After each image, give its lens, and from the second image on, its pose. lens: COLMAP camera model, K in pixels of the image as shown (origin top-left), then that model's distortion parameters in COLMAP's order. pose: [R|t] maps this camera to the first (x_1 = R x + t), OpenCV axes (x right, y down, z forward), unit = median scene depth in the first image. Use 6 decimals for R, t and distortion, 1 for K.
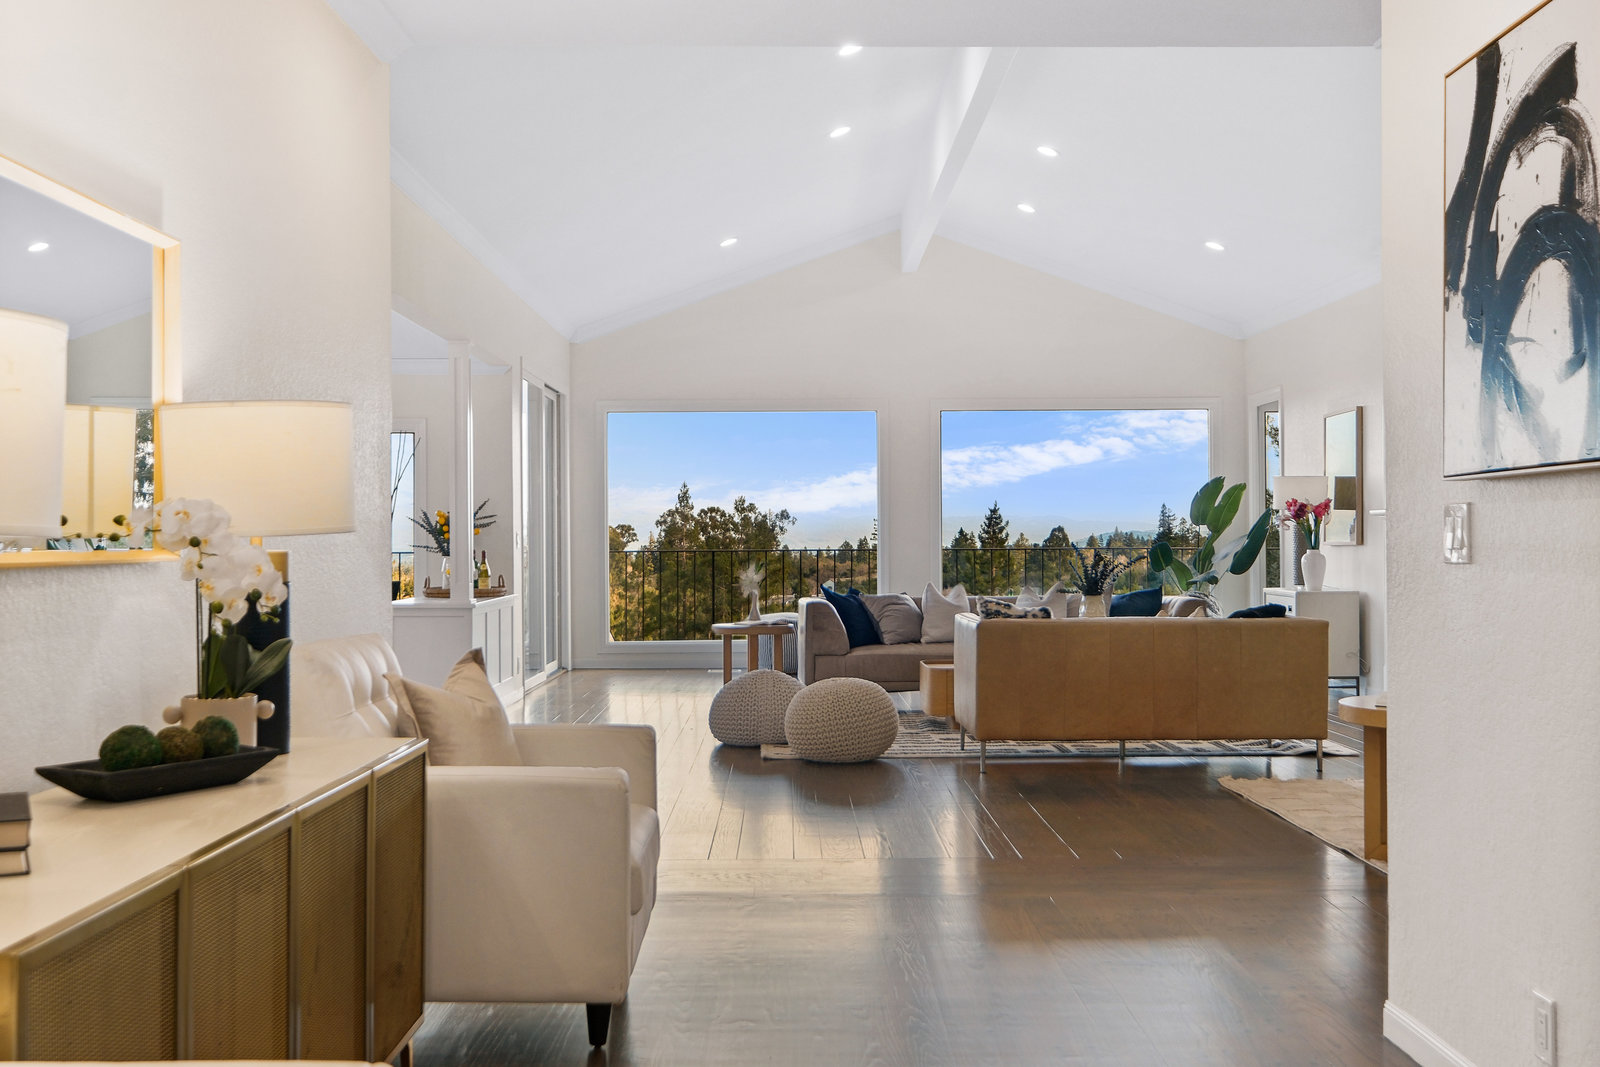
lens RADIAL K [[1618.2, 0, 795.7], [0, 1618.2, 535.5], [0, 0, 1]] dist [0.009340, 0.000000]
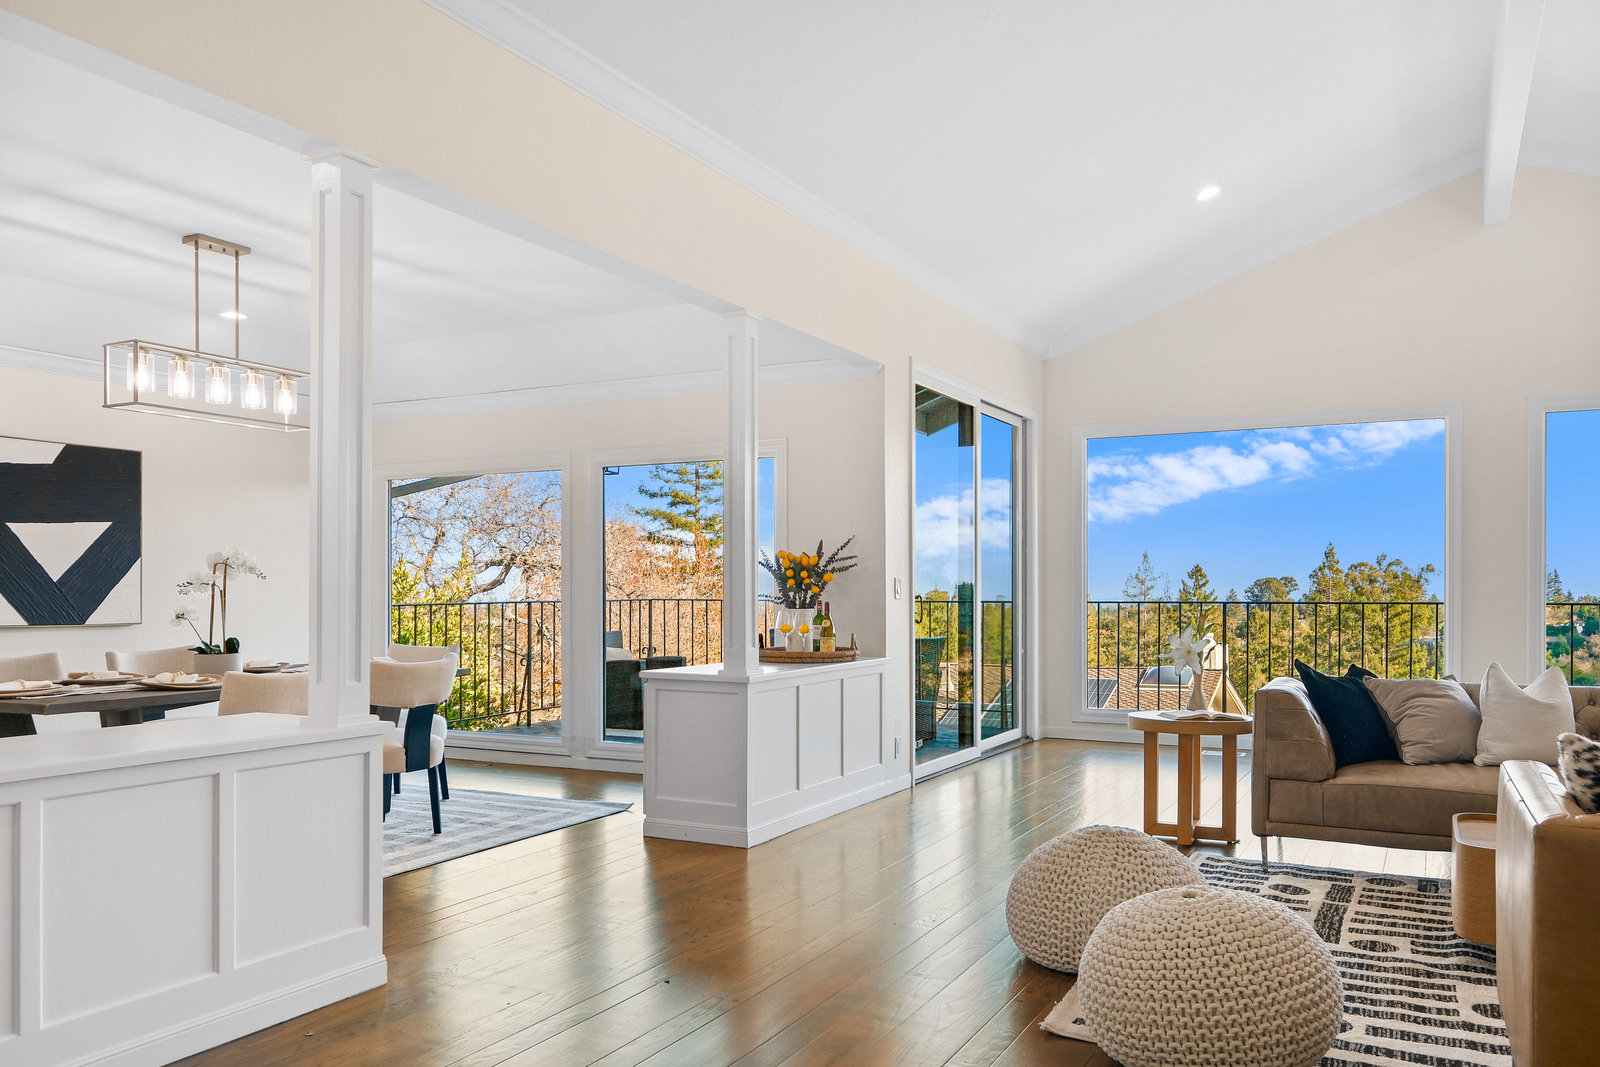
lens RADIAL K [[1207.6, 0, 792.2], [0, 1207.6, 601.2], [0, 0, 1]] dist [-0.000021, 0.004370]
pose [[0.880180, 0.011312, -0.474506, 0.063355], [-0.004898, 0.999879, 0.014750, 0.000971], [0.474616, -0.010658, 0.880129, 0.465006]]
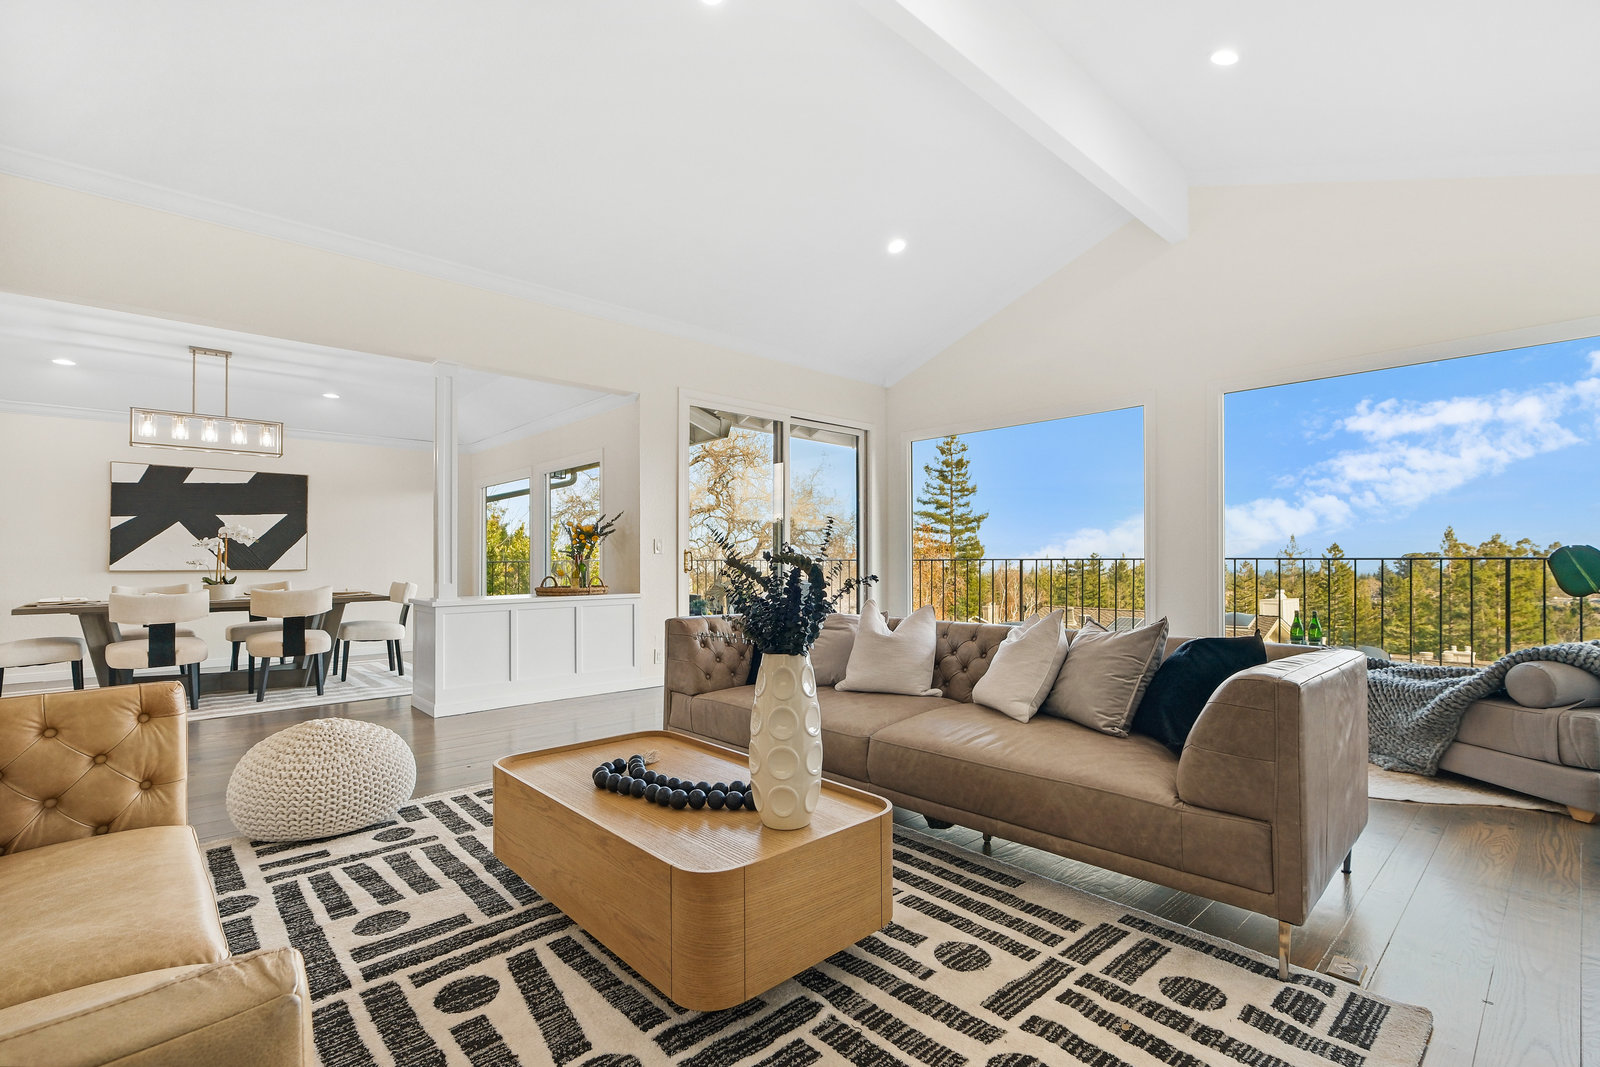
lens RADIAL K [[712.3, 0, 793.3], [0, 712.3, 547.9], [0, 0, 1]] dist [0.003711, -0.000421]
pose [[0.665516, -0.009081, -0.746328, 0.272588], [-0.000609, 0.999919, -0.012710, 0.010705], [0.746383, 0.008913, 0.665457, 0.746821]]
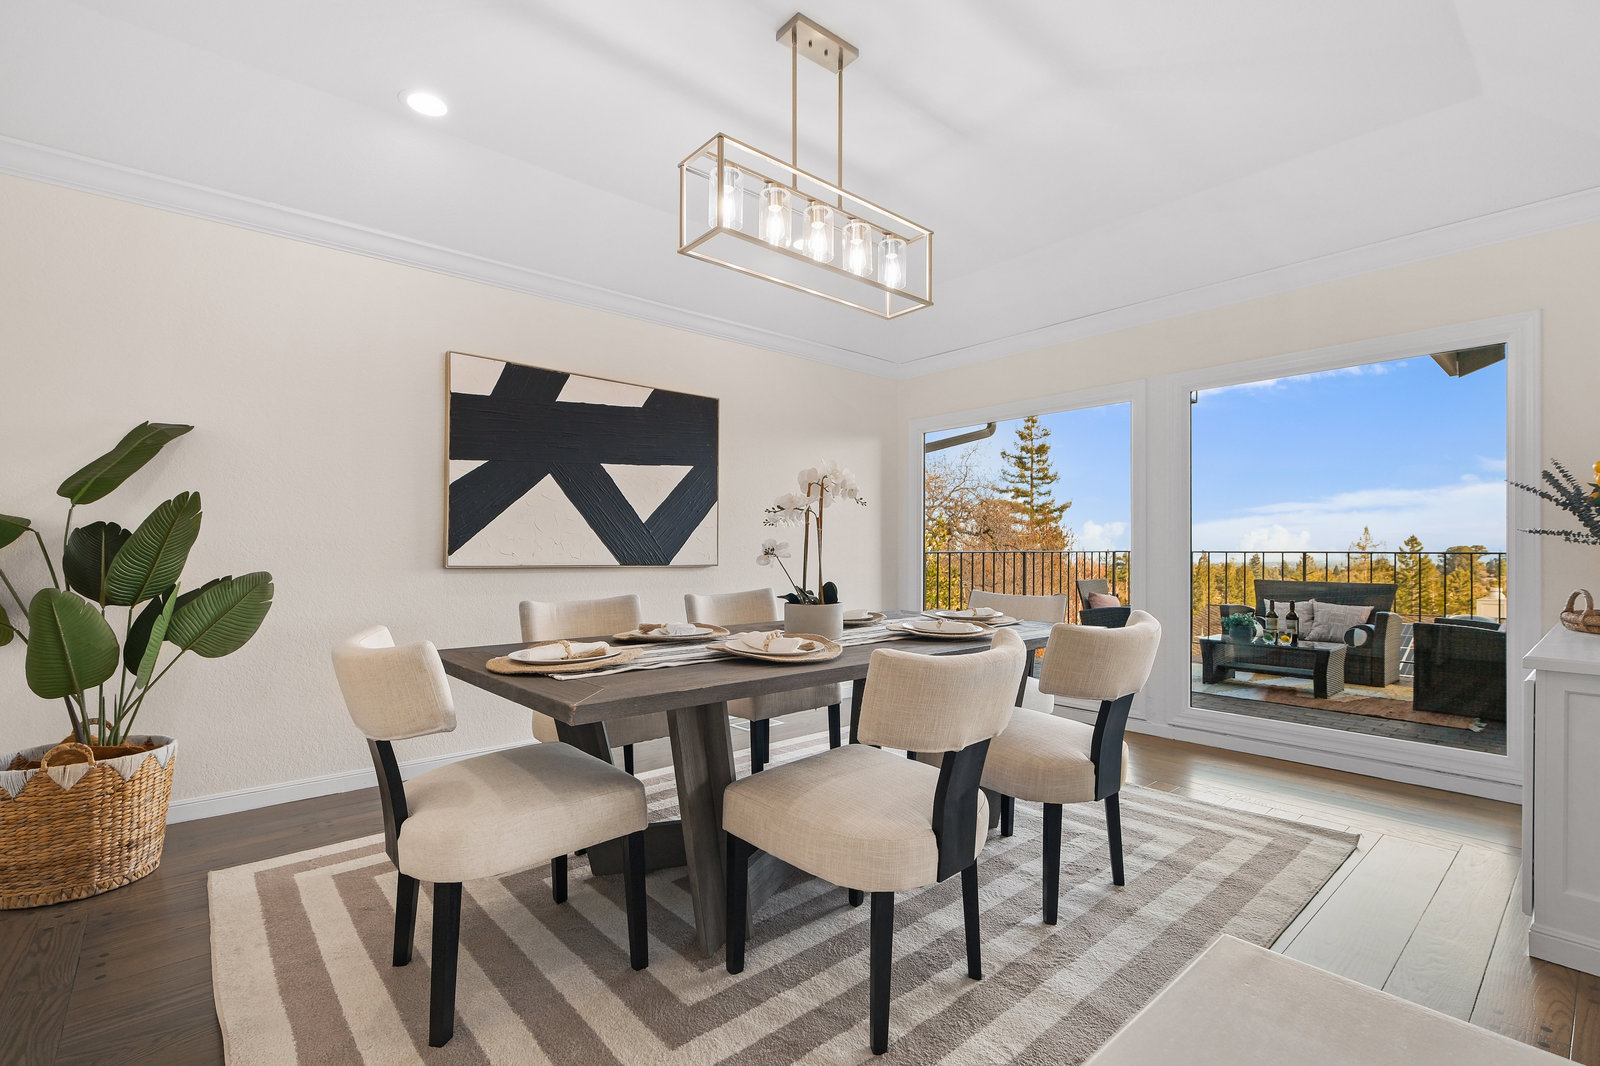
lens RADIAL K [[712.3, 0, 790.2], [0, 712.3, 555.4], [0, 0, 1]] dist [0.003711, -0.000421]
pose [[0.637941, 0.011519, -0.769999, -0.208200], [-0.005192, 0.999930, 0.010657, 0.013721], [0.770068, -0.002801, 0.637956, 0.639850]]
